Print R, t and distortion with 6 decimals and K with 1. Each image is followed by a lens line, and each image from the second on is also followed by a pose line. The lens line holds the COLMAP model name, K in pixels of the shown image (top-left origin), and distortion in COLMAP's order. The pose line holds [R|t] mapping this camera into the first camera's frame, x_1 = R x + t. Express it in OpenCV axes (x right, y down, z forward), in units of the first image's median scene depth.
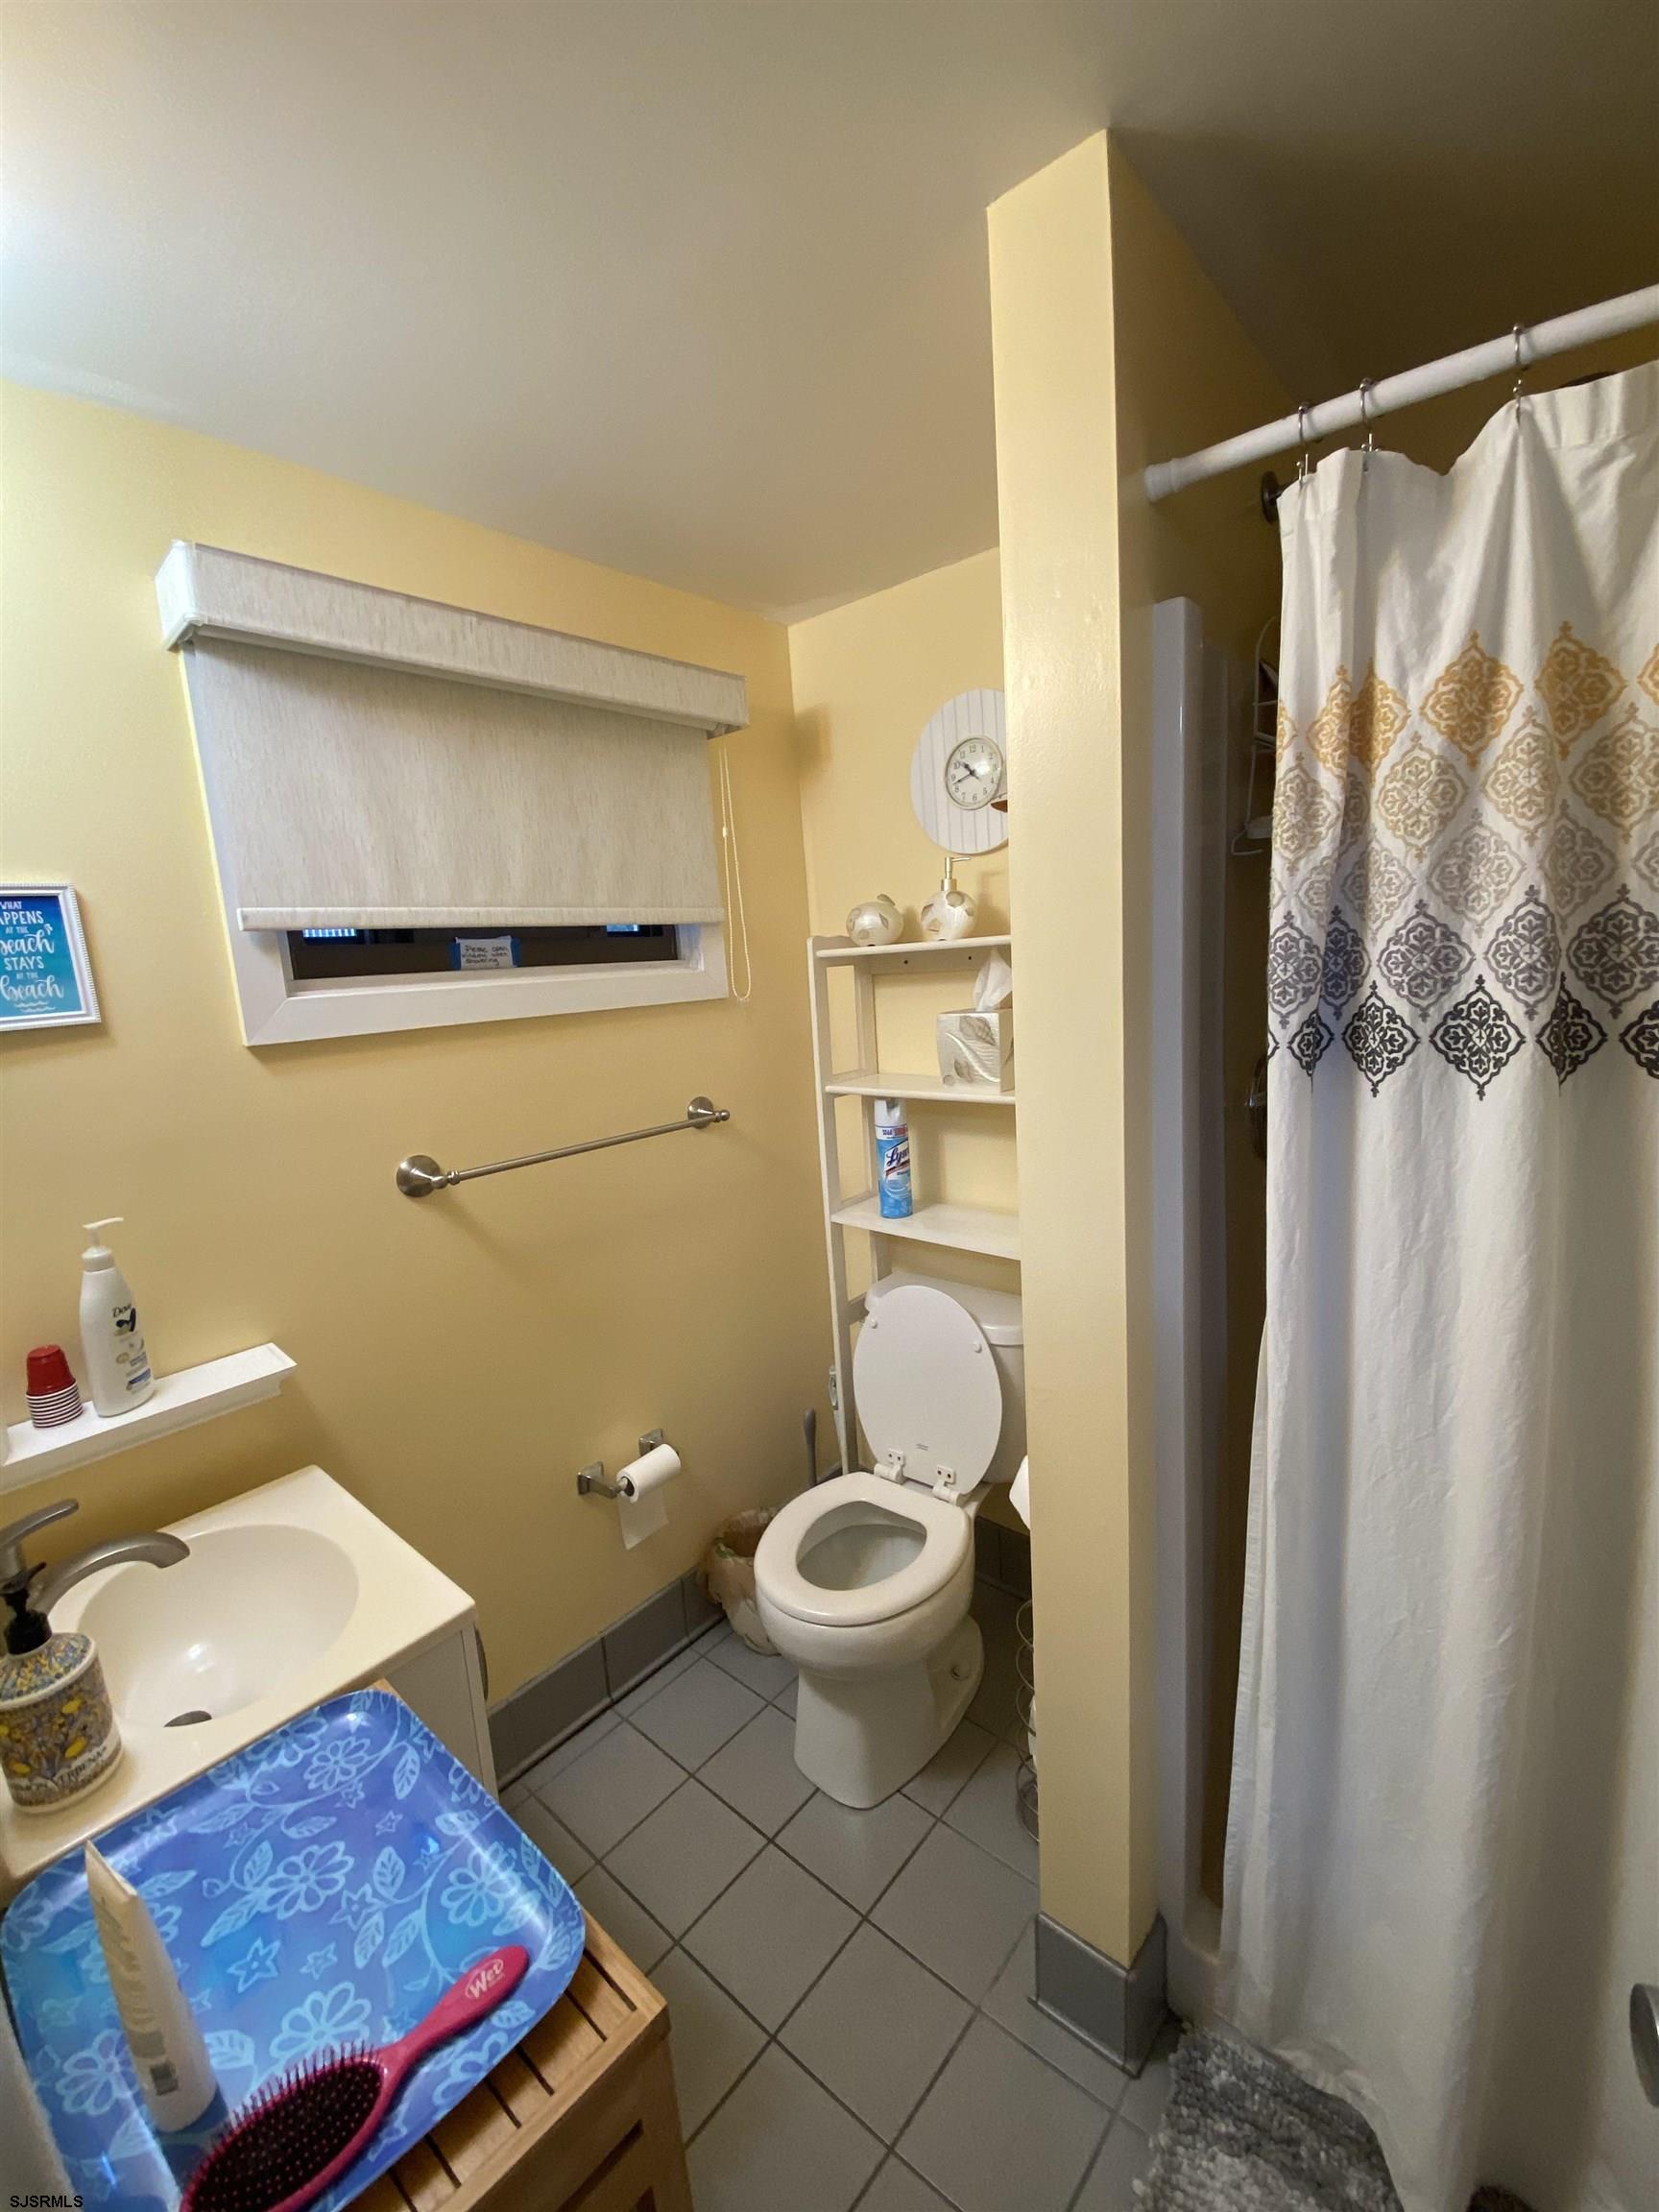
lens RADIAL K [[888.5, 0, 830.4], [0, 888.5, 1110.3], [0, 0, 1]] dist [-0.022170, -0.017553]
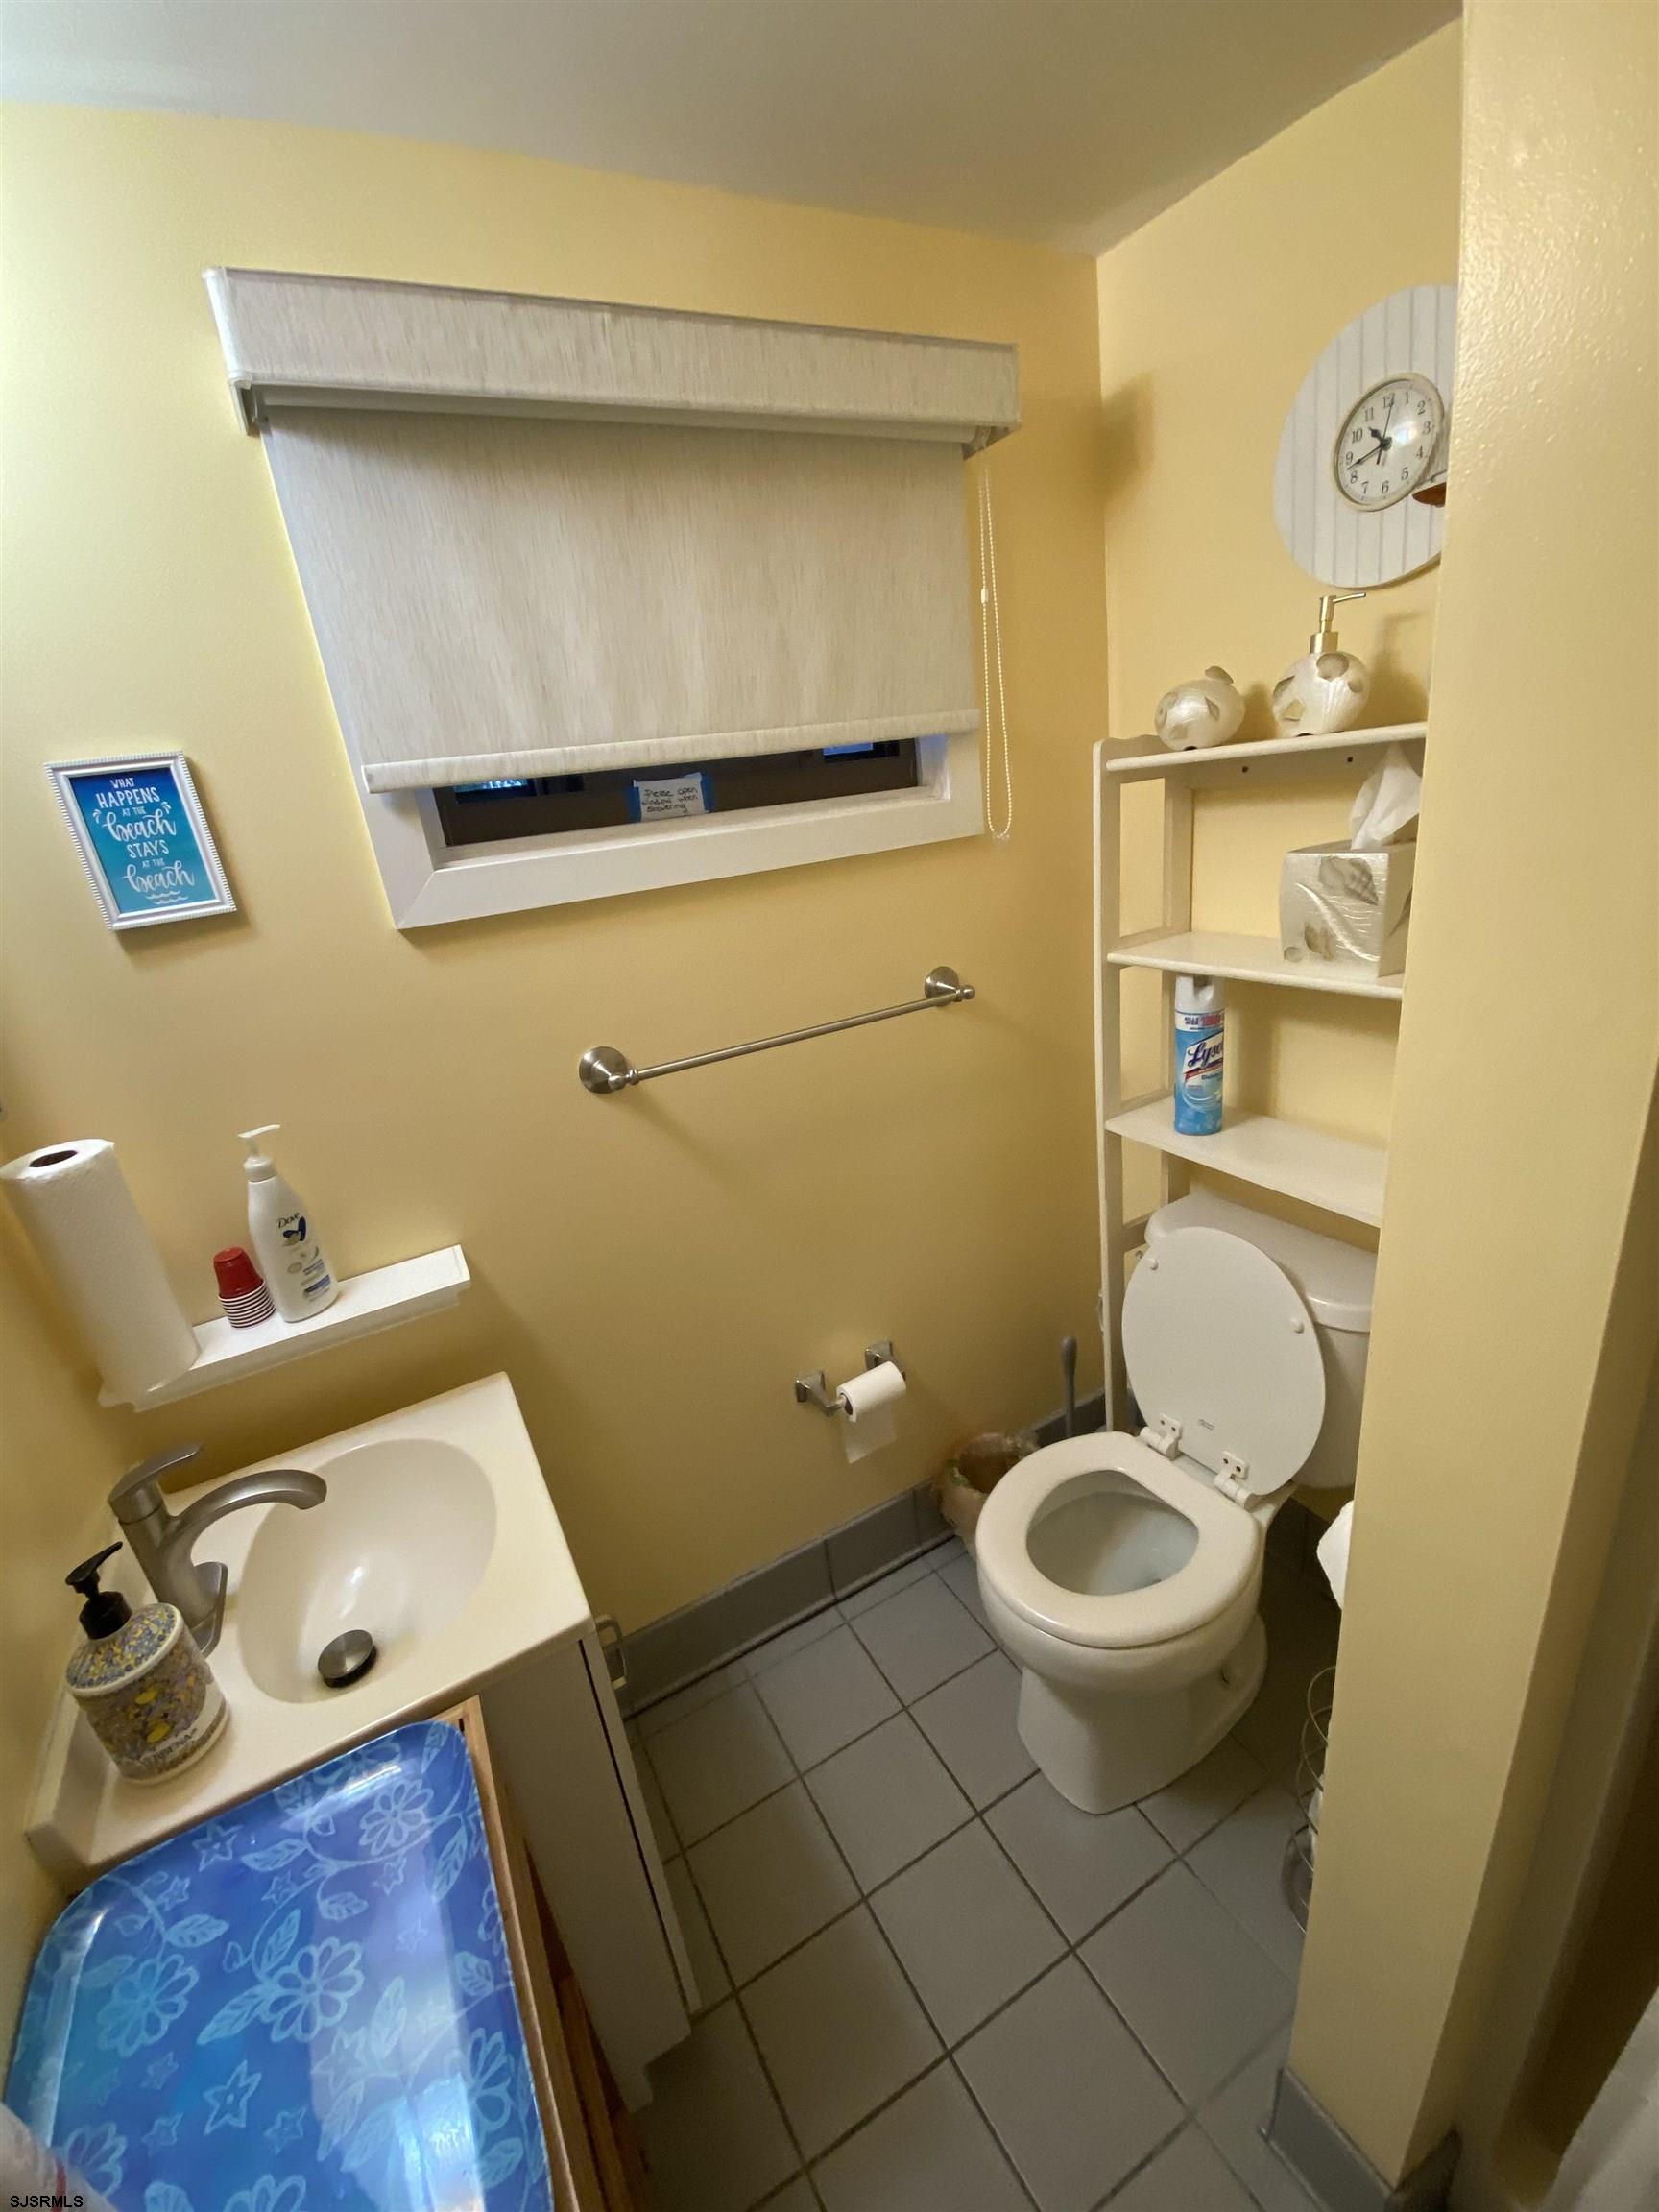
lens RADIAL K [[882.7, 0, 815.6], [0, 882.7, 1109.1], [0, 0, 1]] dist [0.000011, -0.016867]
pose [[0.932481, 0.071389, -0.354094, 0.042233], [0.003636, 0.978371, 0.206825, -0.061733], [0.361200, -0.194147, 0.912053, 0.241379]]
